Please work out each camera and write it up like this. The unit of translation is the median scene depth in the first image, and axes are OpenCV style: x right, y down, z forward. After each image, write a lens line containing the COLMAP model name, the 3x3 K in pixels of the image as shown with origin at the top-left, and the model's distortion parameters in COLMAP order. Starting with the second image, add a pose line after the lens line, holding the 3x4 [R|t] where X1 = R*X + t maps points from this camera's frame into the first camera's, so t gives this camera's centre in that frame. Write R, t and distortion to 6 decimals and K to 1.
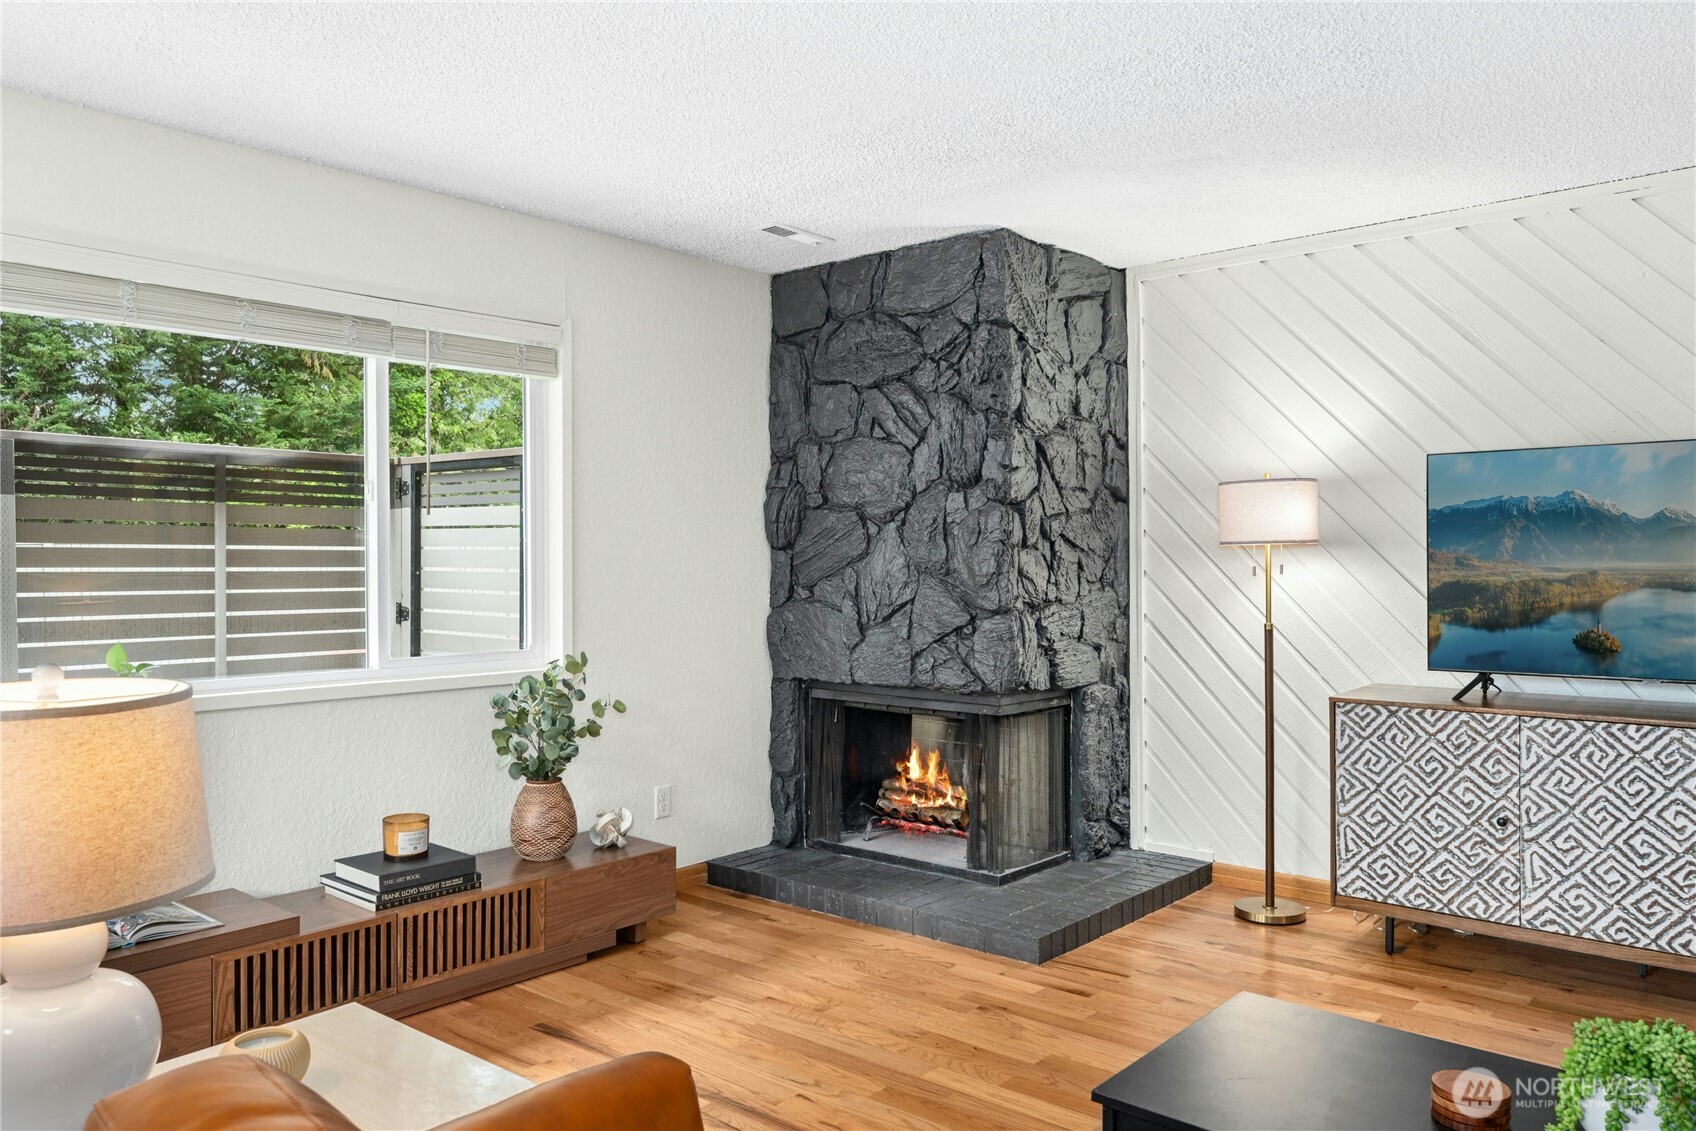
lens RADIAL K [[1208.7, 0, 859.1], [0, 1208.7, 575.6], [0, 0, 1]] dist [0.000068, -0.001260]
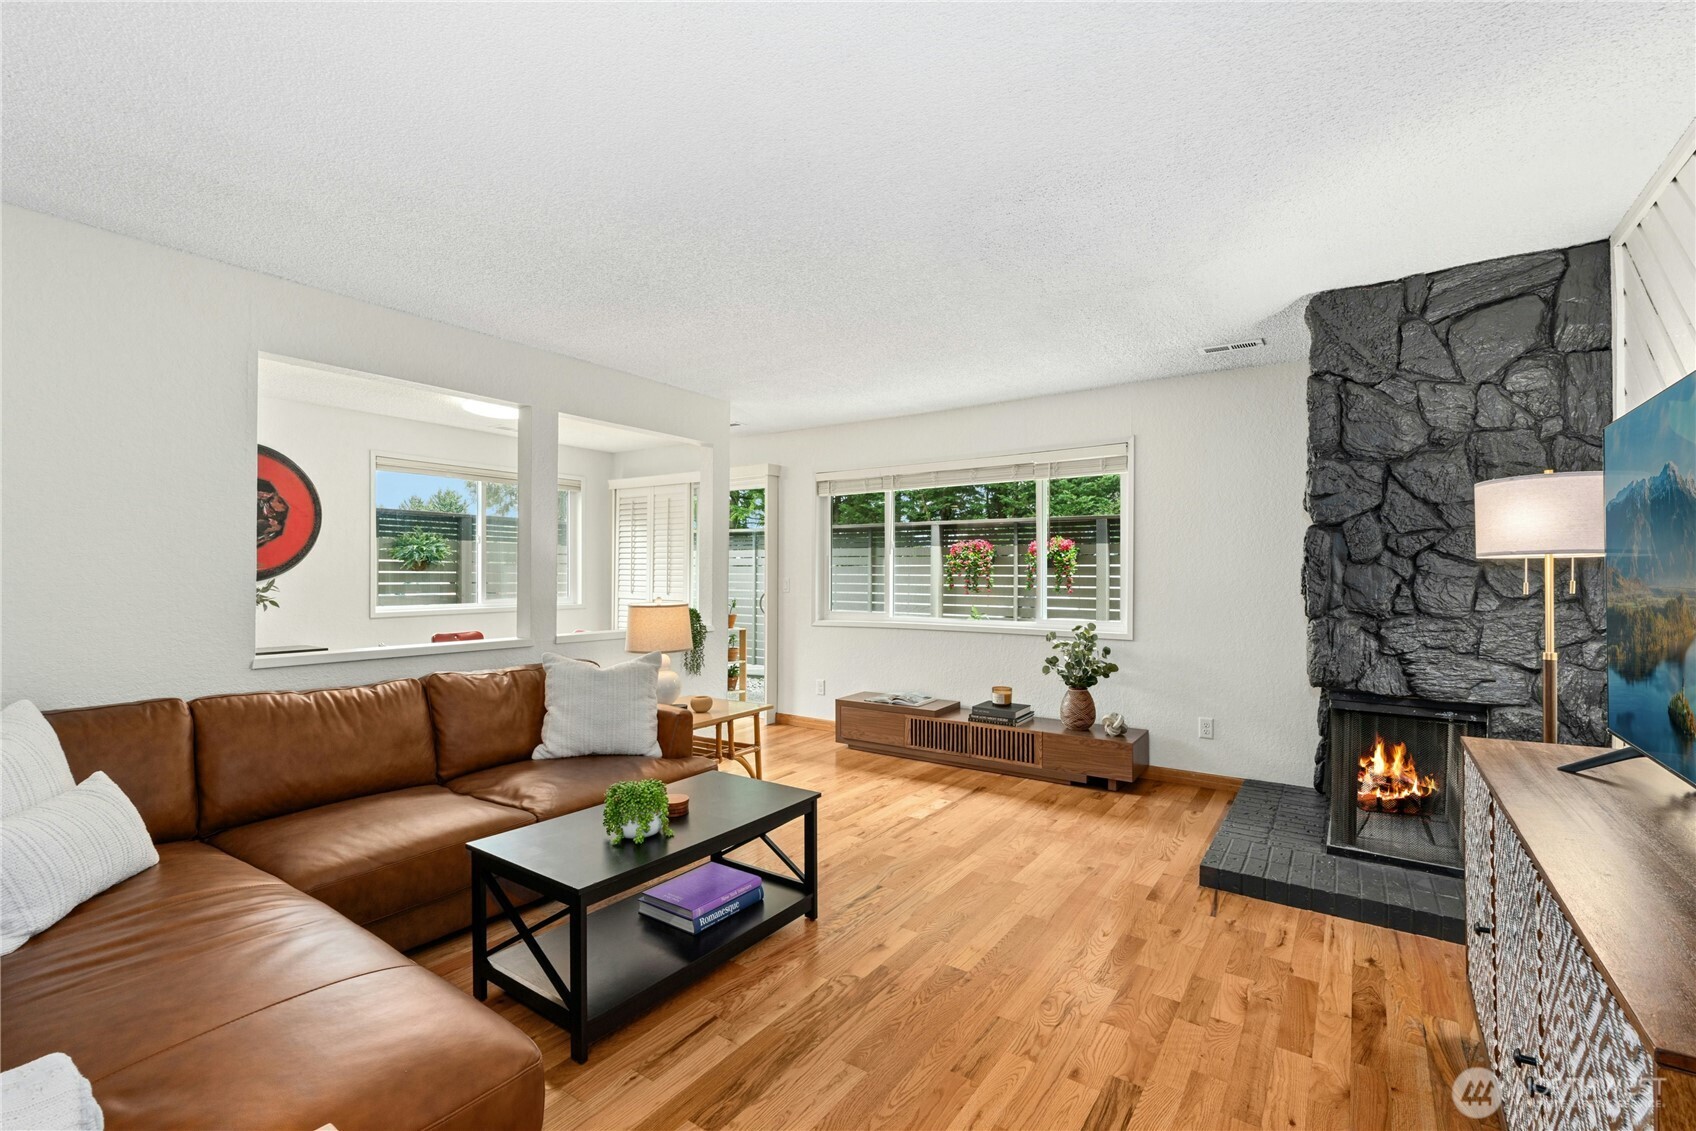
lens RADIAL K [[739.7, 0, 848.3], [0, 739.7, 570.5], [0, 0, 1]] dist [-0.002565, 0.000123]
pose [[0.106449, 0.000969, -0.994318, 0.827117], [-0.014338, 0.999897, -0.000561, -0.010116], [0.994215, 0.014316, 0.106451, 0.492719]]
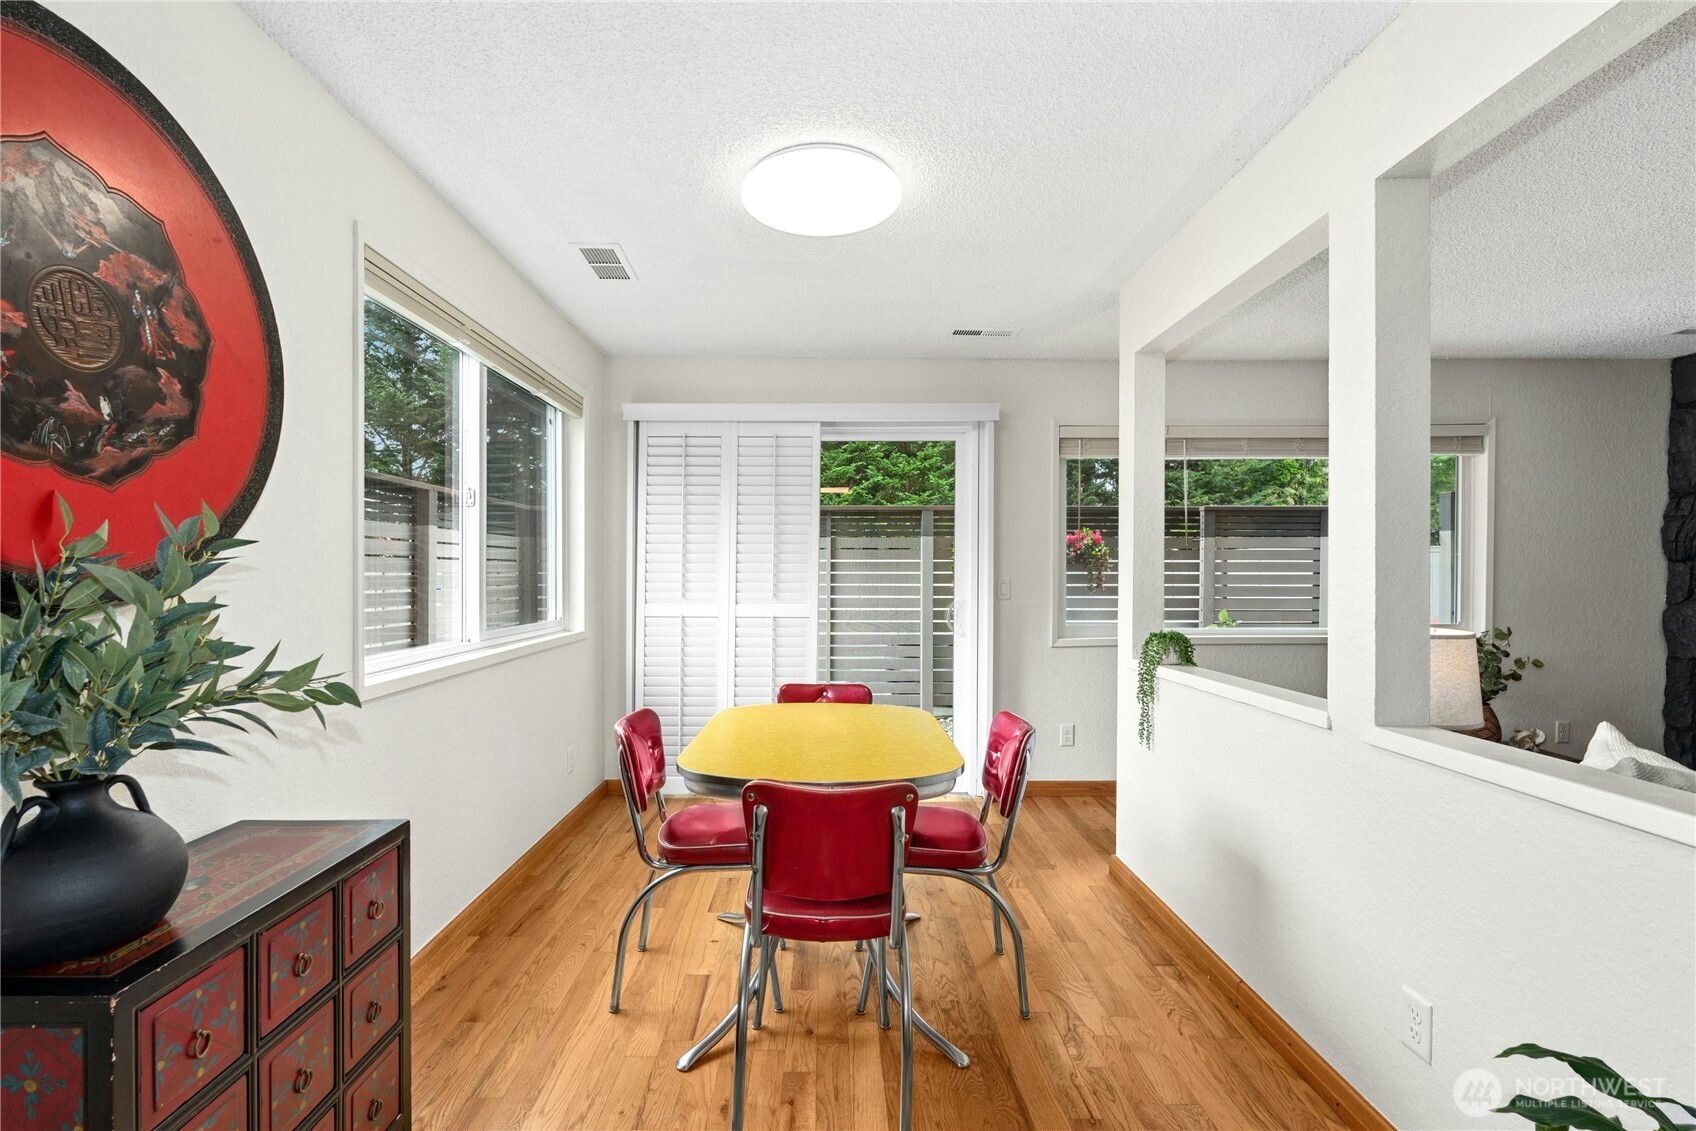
lens RADIAL K [[760.1, 0, 842.9], [0, 760.1, 577.0], [0, 0, 1]] dist [-0.001022, 0.000325]
pose [[0.660207, 0.010876, -0.751005, -0.054272], [-0.009765, 0.999935, 0.005896, -0.000582], [0.751020, 0.003441, 0.660270, -0.319837]]
